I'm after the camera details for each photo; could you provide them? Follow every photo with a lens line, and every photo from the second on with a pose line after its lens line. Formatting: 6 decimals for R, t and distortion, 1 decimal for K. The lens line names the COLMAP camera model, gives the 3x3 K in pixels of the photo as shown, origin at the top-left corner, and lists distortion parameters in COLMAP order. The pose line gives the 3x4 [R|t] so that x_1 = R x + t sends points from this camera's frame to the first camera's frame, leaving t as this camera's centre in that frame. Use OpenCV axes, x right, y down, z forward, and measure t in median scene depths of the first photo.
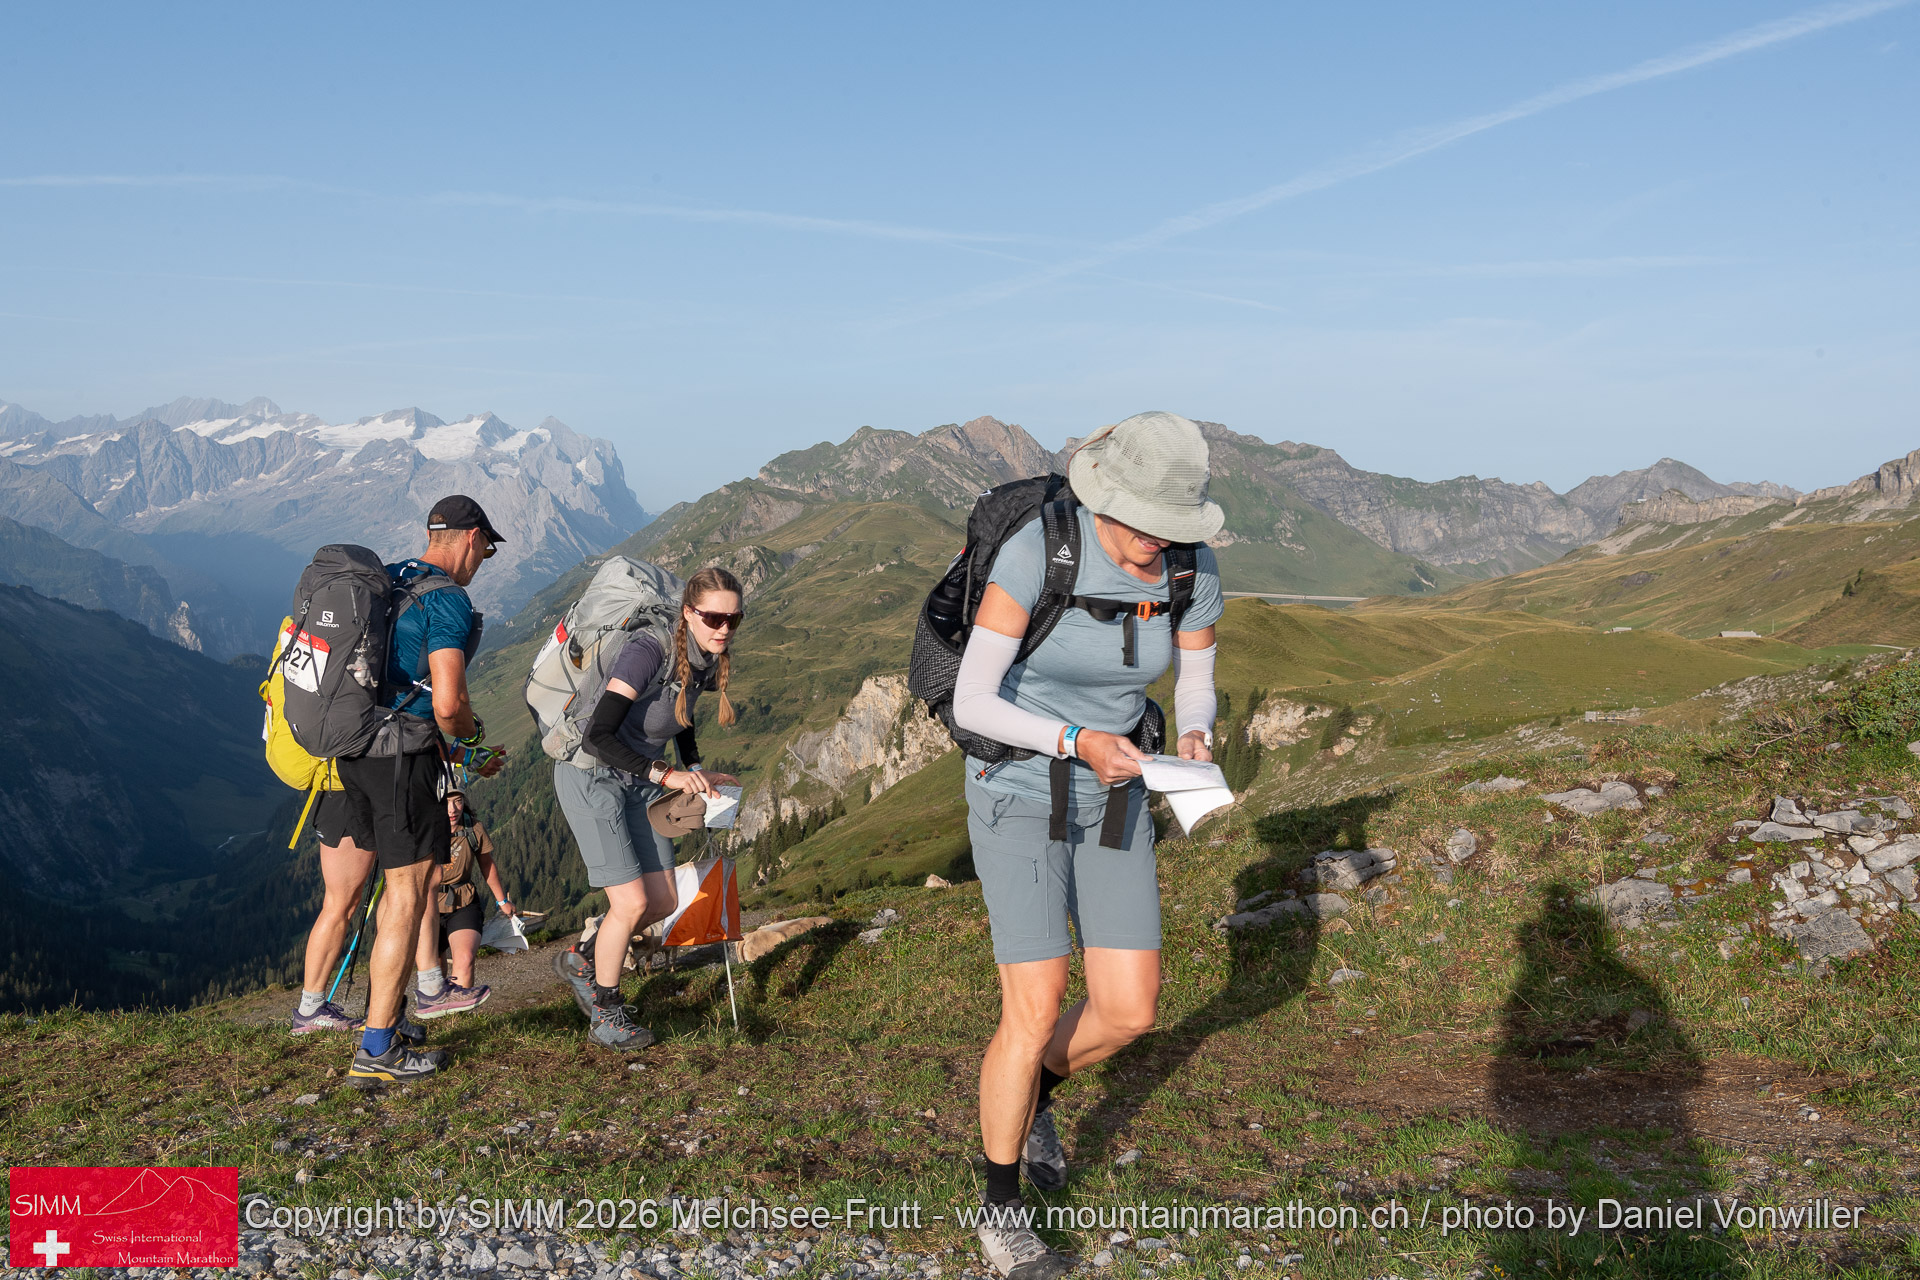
lens RADIAL K [[1711.8, 0, 949.4], [0, 1711.8, 635.1], [0, 0, 1]] dist [-0.011737, 0.025561]
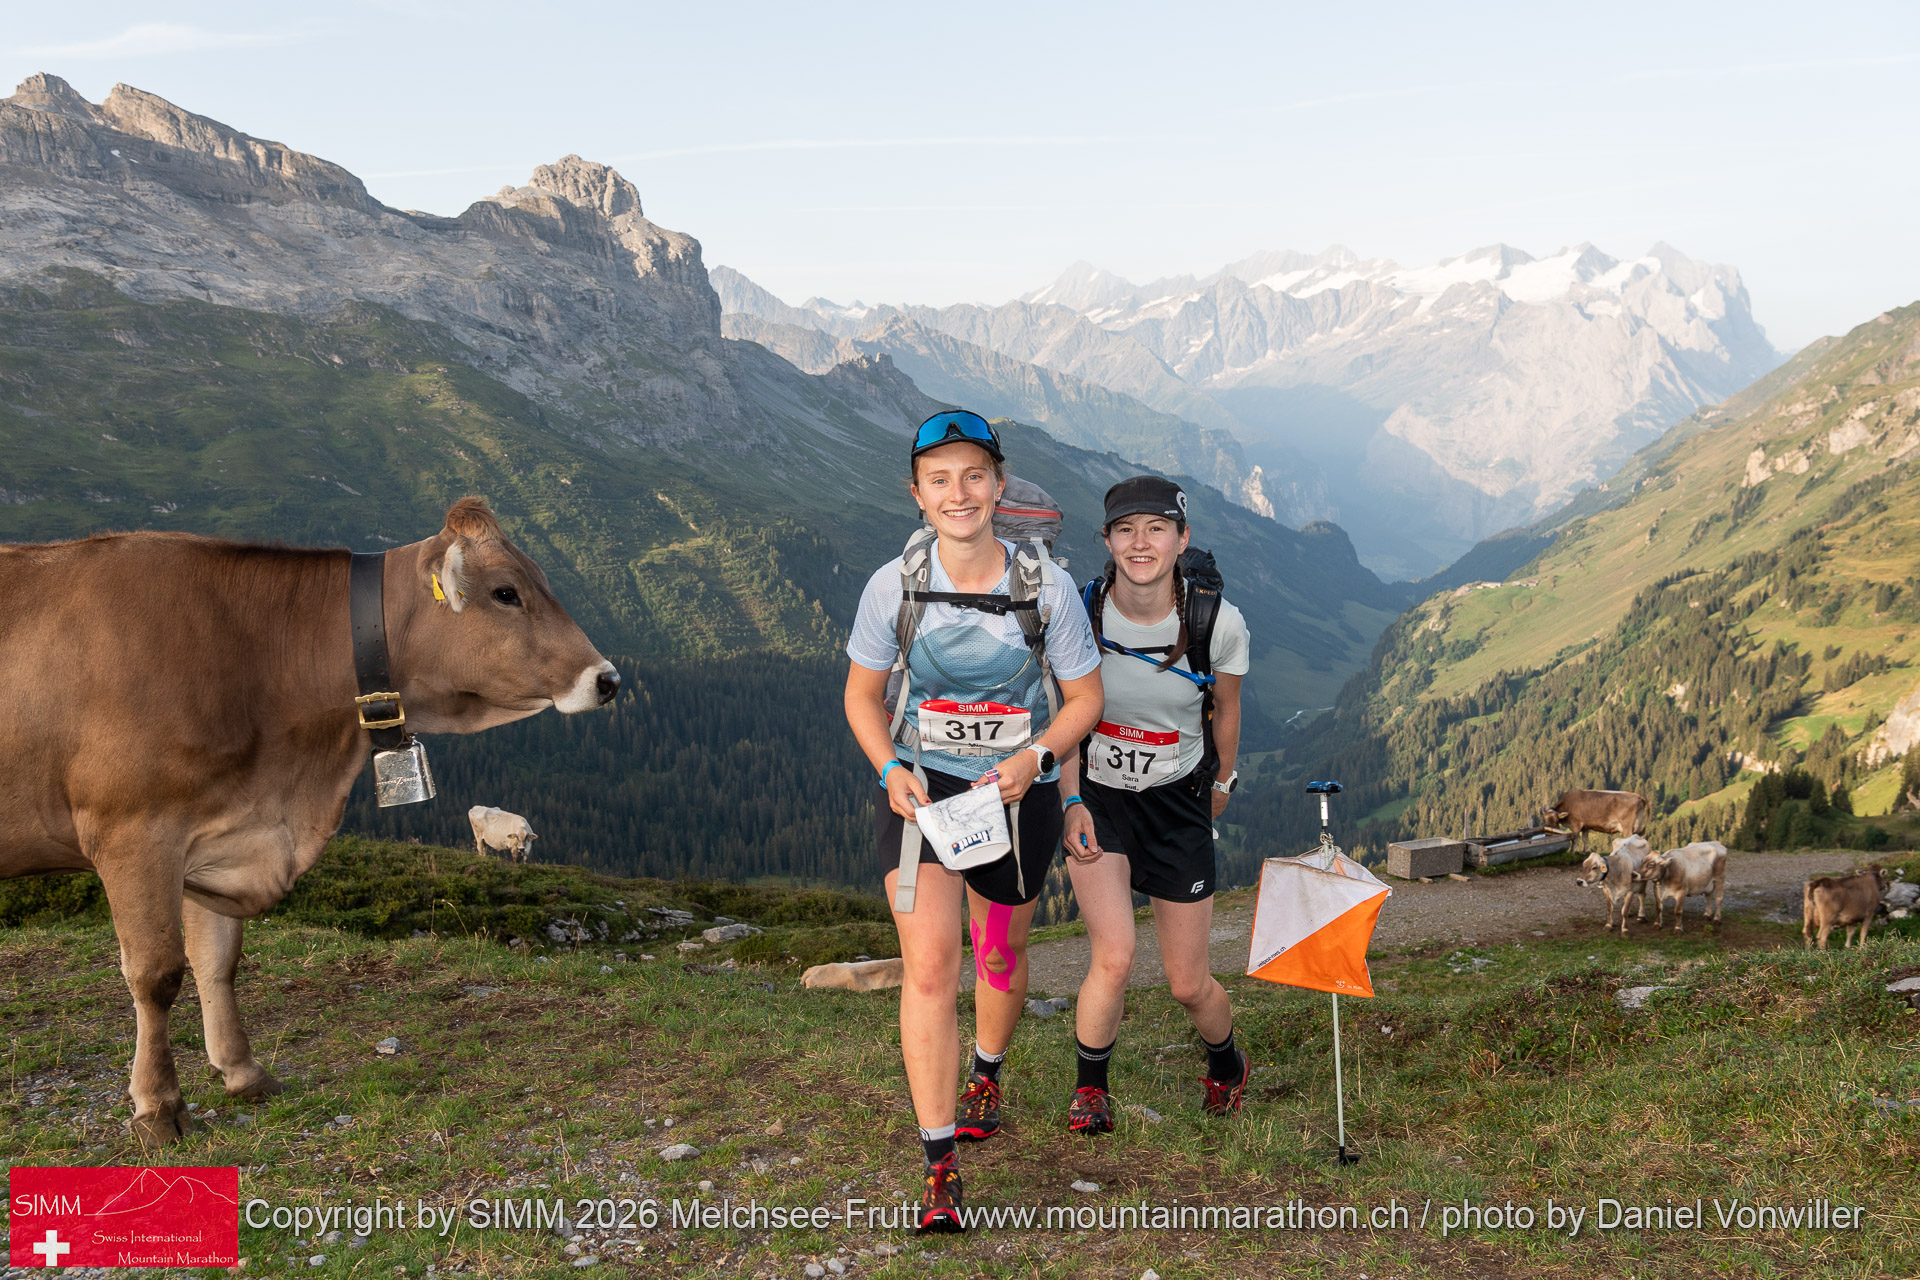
lens RADIAL K [[1711.8, 0, 1043.5], [0, 1711.8, 688.5], [0, 0, 1]] dist [-0.011737, 0.025561]
pose [[0.830445, 0.050933, -0.554767, -0.005770], [0.002043, 0.995527, 0.094457, 0.012866], [0.557096, -0.079575, 0.826626, 0.116370]]
